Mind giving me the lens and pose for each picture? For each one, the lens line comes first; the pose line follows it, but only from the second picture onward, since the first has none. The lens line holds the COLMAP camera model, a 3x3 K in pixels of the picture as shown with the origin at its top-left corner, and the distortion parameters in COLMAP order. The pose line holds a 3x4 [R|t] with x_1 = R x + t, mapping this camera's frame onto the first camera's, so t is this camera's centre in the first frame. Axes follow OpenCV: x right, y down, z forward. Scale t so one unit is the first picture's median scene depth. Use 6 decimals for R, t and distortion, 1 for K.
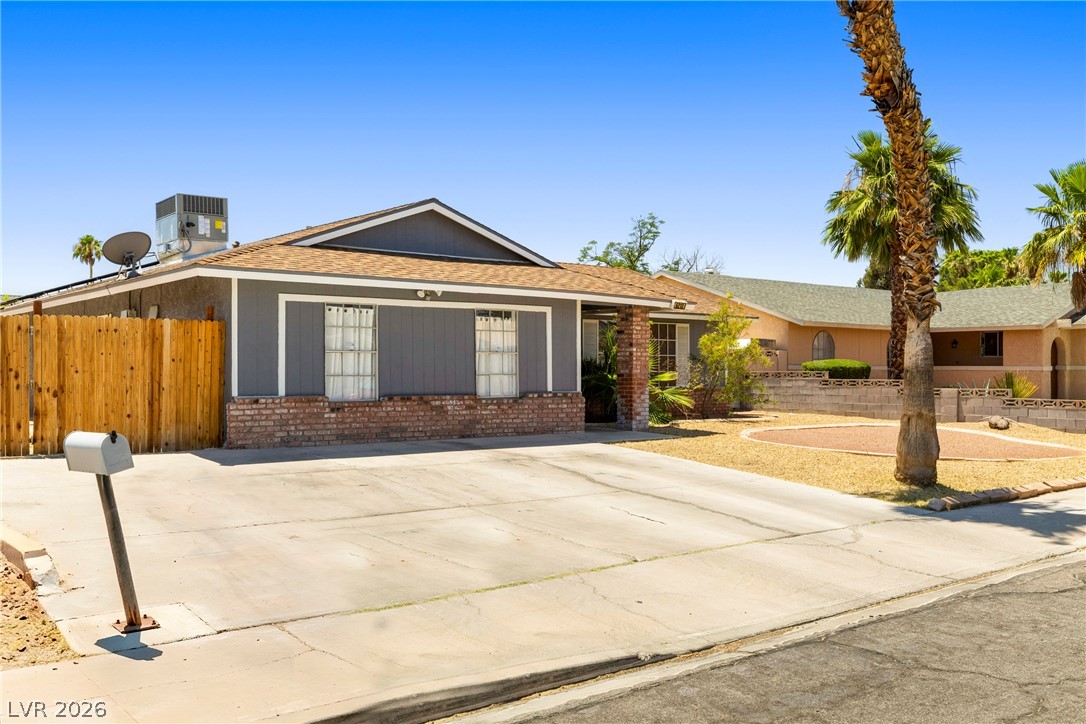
lens RADIAL K [[1007.8, 0, 542.9], [0, 1007.8, 382.6], [0, 0, 1]] dist [-0.000804, 0.003950]
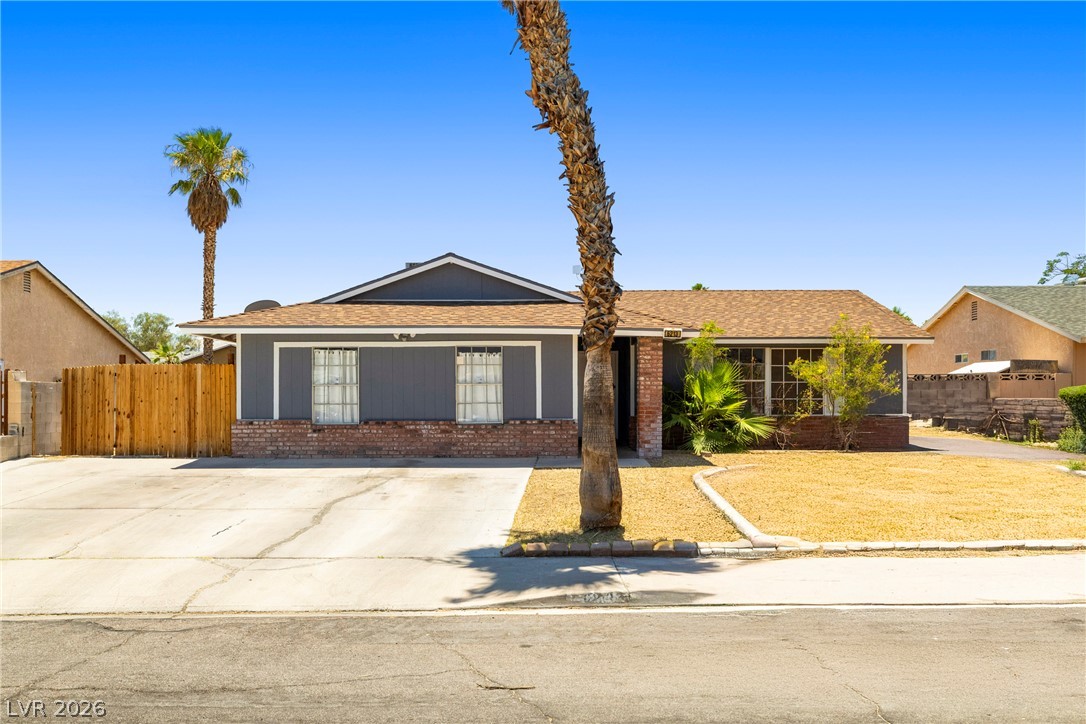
lens RADIAL K [[891.3, 0, 544.0], [0, 891.3, 404.5], [0, 0, 1]] dist [0.004447, 0.000861]
pose [[0.780248, 0.005651, -0.625445, 0.692606], [-0.005063, 0.999983, 0.002718, -0.010510], [0.625450, 0.001046, 0.780264, 0.283320]]
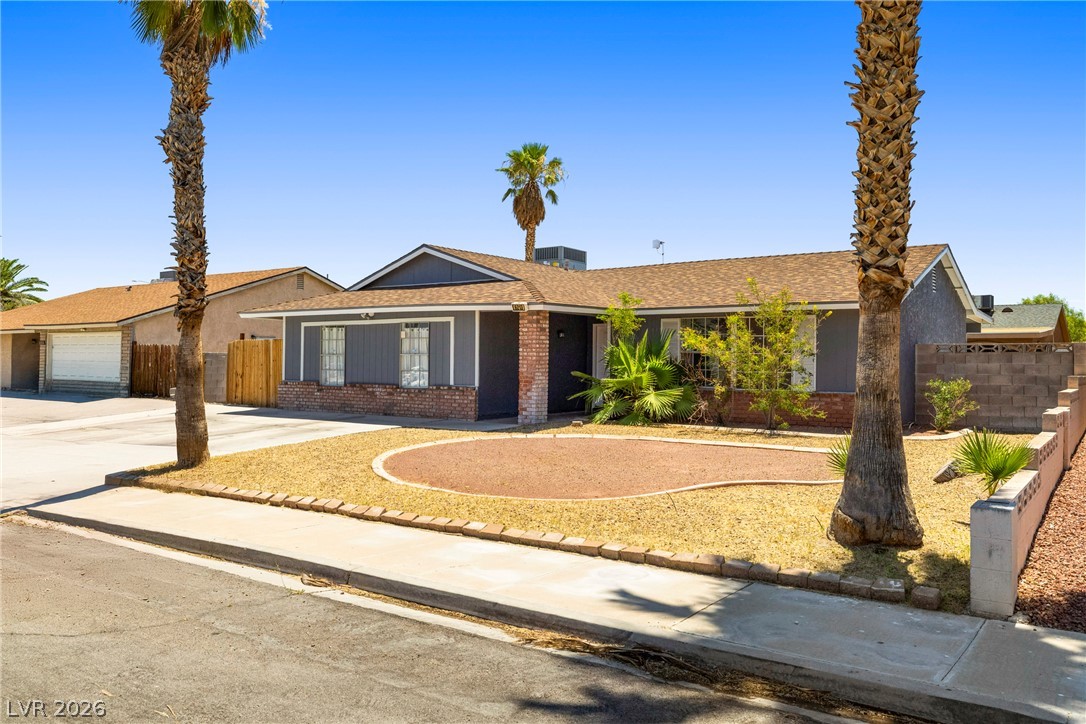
lens RADIAL K [[851.6, 0, 543.0], [0, 851.6, 362.0], [0, 0, 1]] dist [-0.002258, -0.000524]
pose [[0.263982, 0.000346, -0.964527, 1.178899], [-0.019490, 0.999798, -0.004975, -0.018801], [0.964331, 0.020113, 0.263936, 0.937821]]
